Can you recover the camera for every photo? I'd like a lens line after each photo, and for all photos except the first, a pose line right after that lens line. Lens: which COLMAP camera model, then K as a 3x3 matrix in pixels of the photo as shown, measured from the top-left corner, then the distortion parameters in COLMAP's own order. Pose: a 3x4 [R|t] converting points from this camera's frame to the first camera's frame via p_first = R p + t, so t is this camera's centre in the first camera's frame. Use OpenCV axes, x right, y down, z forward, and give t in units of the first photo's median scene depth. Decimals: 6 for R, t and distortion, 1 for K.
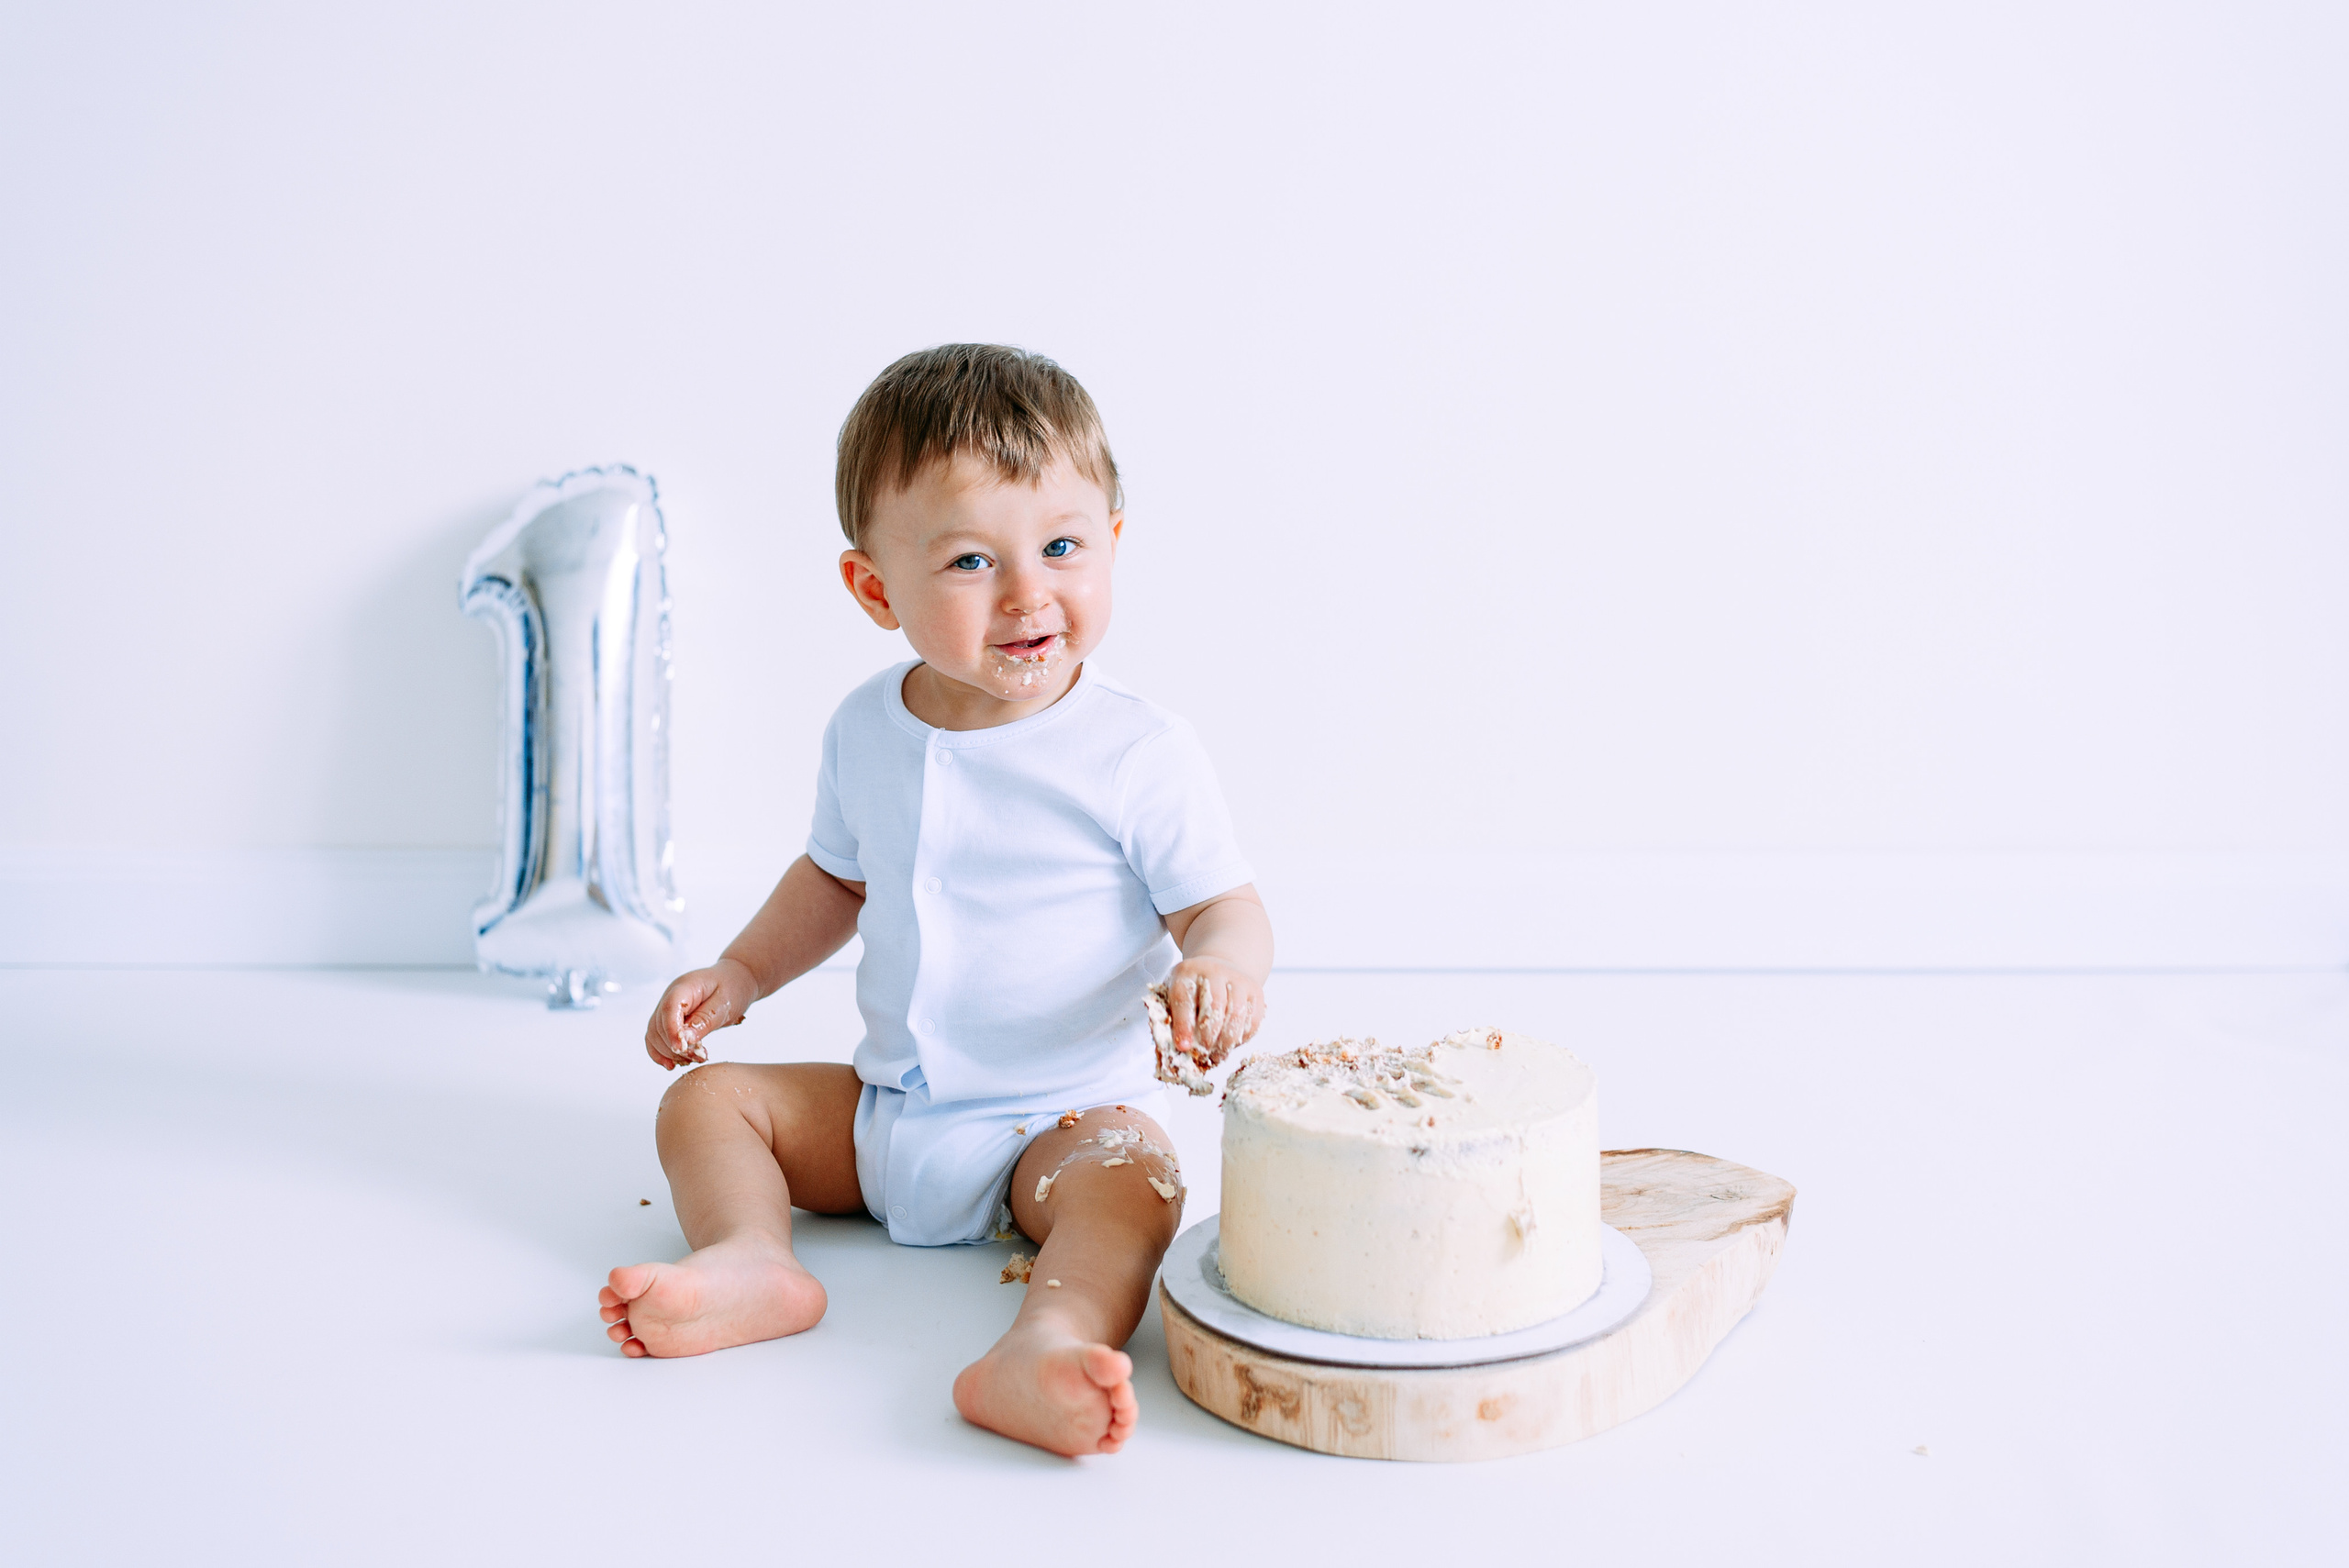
lens RADIAL K [[3464.7, 0, 1168.9], [0, 3464.7, 825.2], [0, 0, 1]] dist [-0.000686, 0.077382]
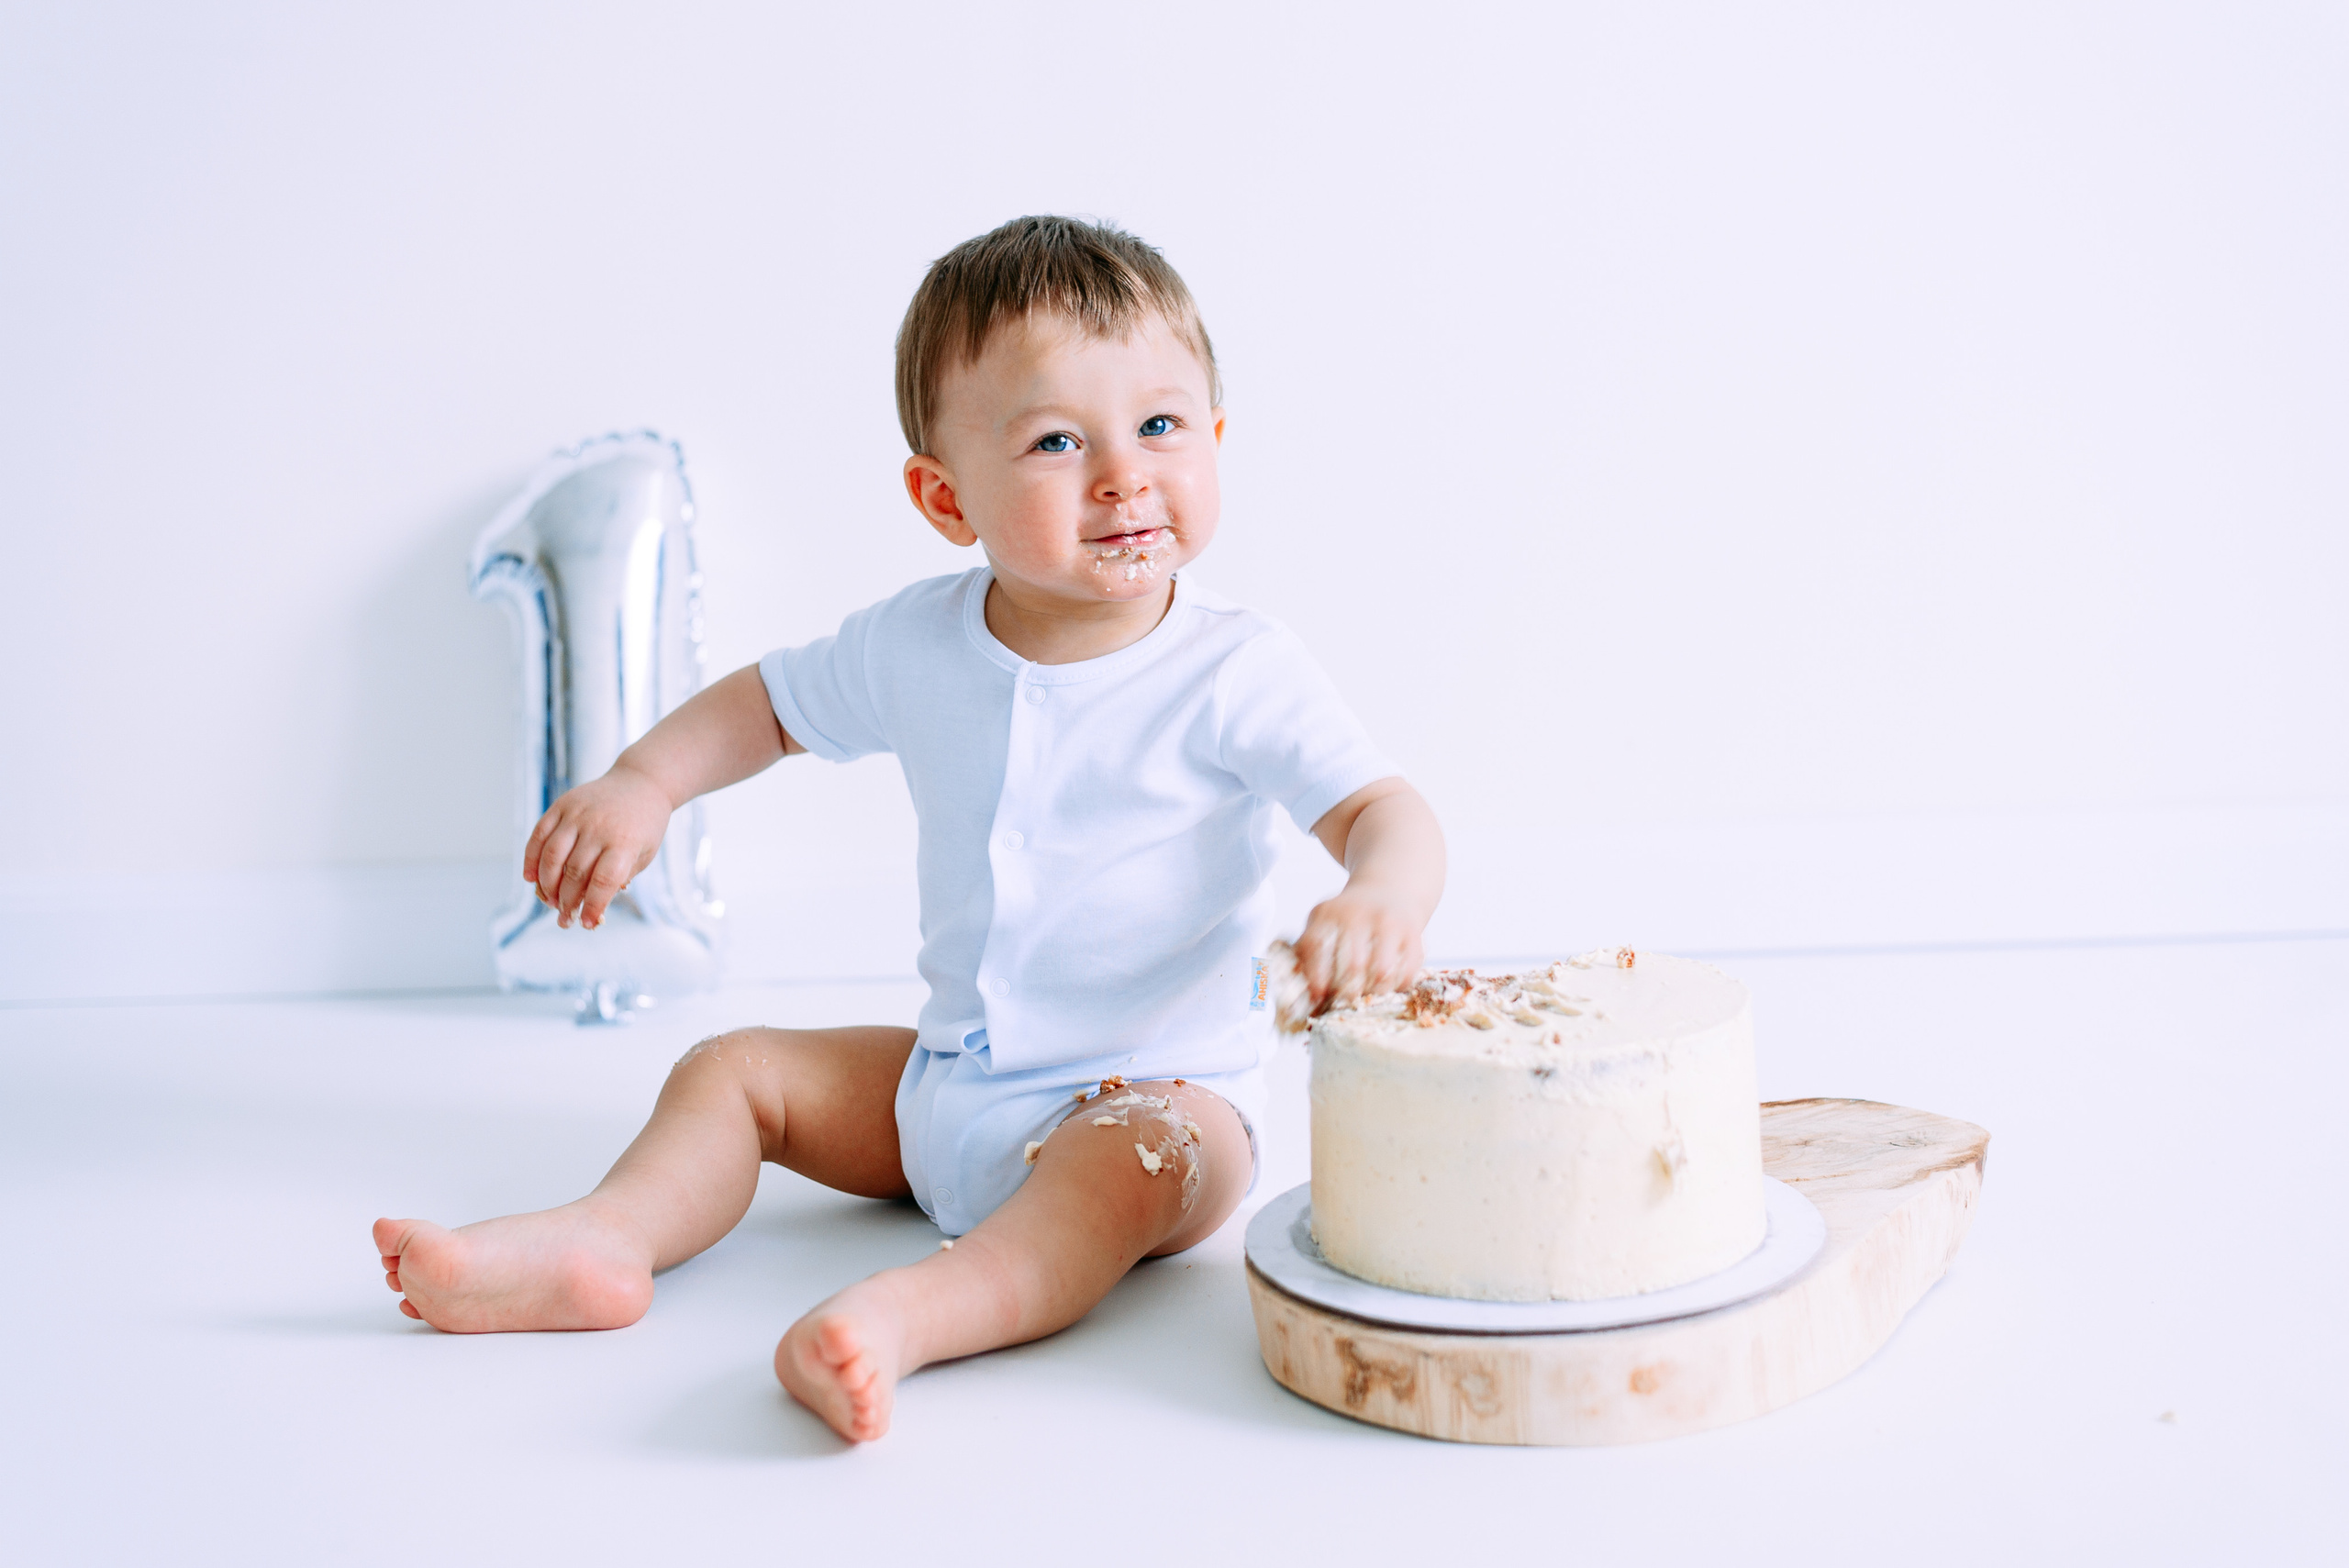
lens RADIAL K [[3375.0, 0, 1174.5], [0, 3375.0, 784.0], [0, 0, 1]] dist [-0.005620, 0.037624]
pose [[0.998916, -0.035038, -0.030654, 0.009655], [0.033227, 0.997779, -0.057724, 0.066606], [0.032609, 0.056643, 0.997862, 0.174455]]
